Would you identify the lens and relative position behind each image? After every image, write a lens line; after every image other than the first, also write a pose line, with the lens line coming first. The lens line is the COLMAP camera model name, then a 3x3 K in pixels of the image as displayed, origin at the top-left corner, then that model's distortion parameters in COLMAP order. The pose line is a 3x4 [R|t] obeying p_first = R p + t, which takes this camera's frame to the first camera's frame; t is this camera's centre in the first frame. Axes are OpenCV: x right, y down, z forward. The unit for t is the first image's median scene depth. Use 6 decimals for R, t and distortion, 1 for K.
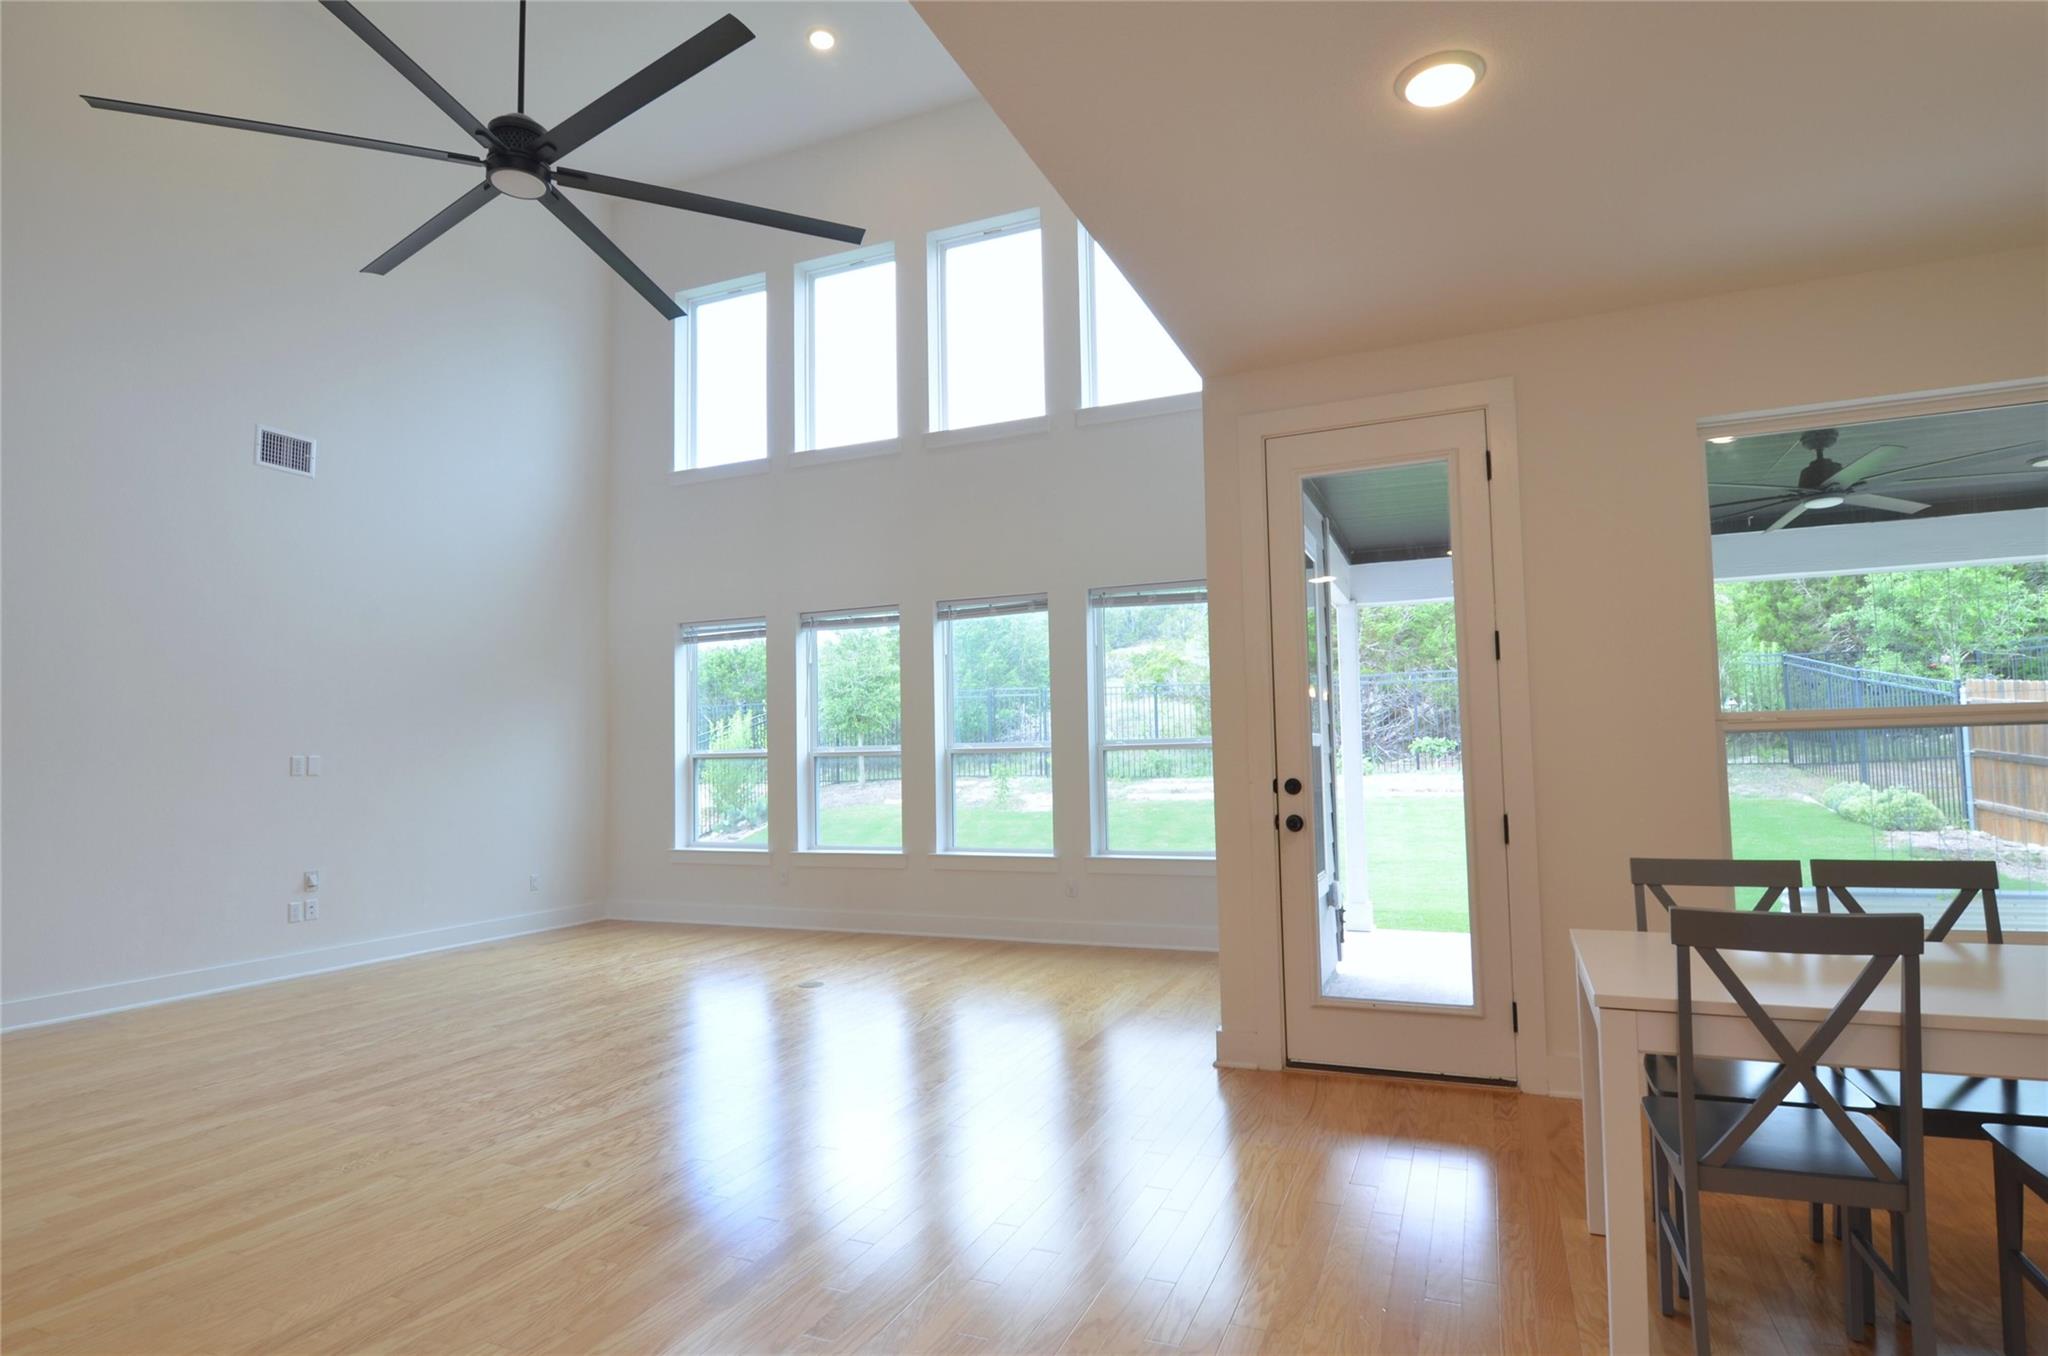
lens RADIAL K [[1046.4, 0, 1042.5], [0, 1046.4, 693.4], [0, 0, 1]] dist [-0.008282, -0.009806]
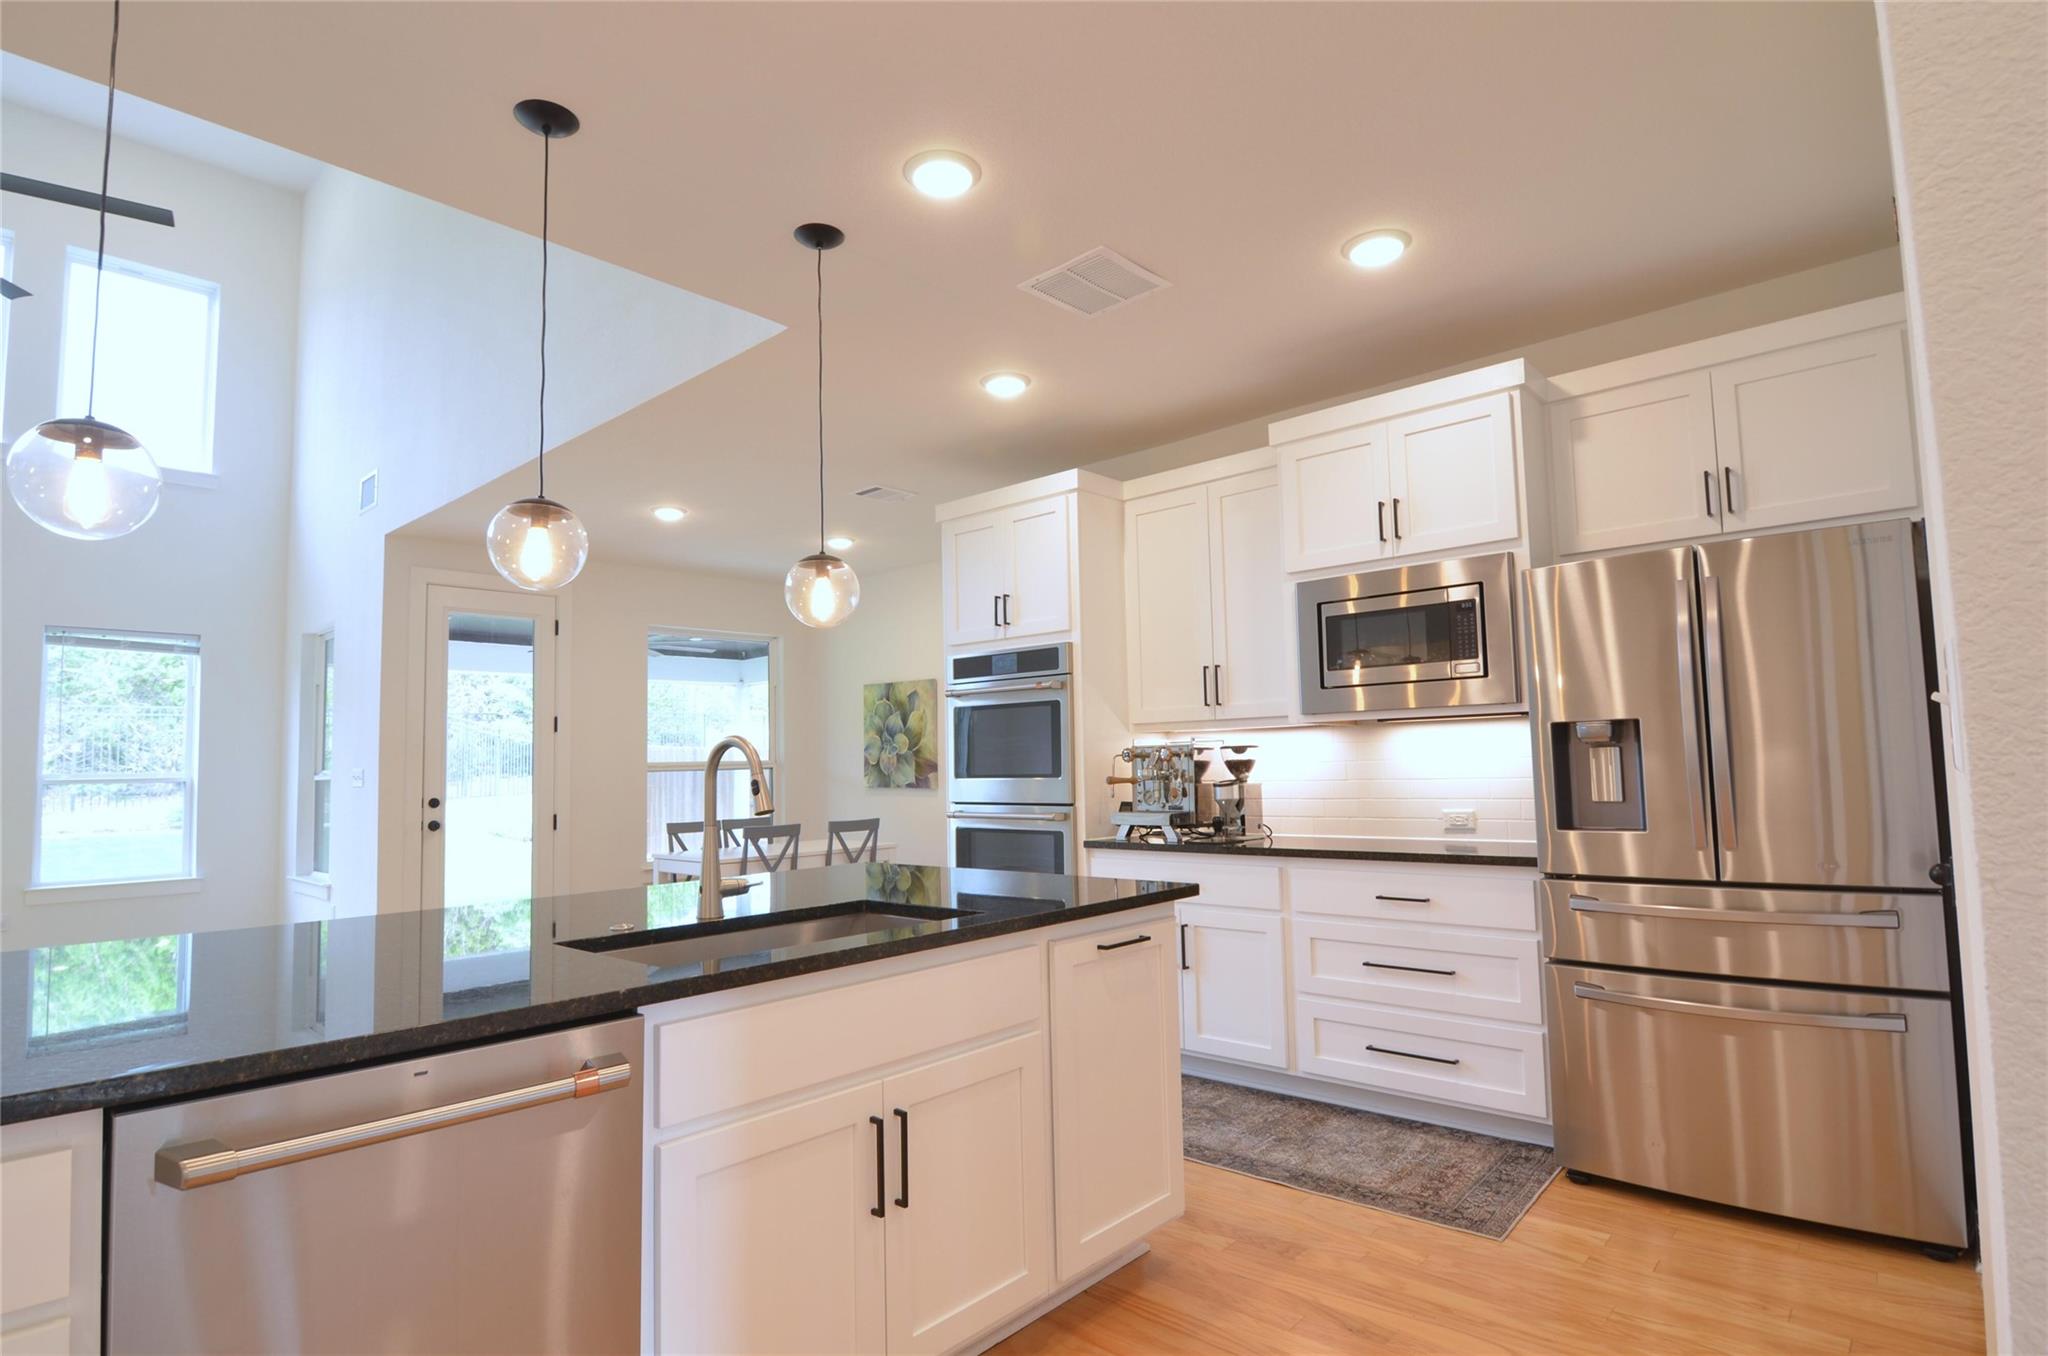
lens RADIAL K [[1046.4, 0, 1017.5], [0, 1046.4, 682.7], [0, 0, 1]] dist [-0.008282, -0.009806]
pose [[0.343628, 0.090615, 0.934724, -0.527811], [-0.039917, 0.995844, -0.081866, -0.000097], [-0.938257, -0.009180, 0.345817, -0.214733]]
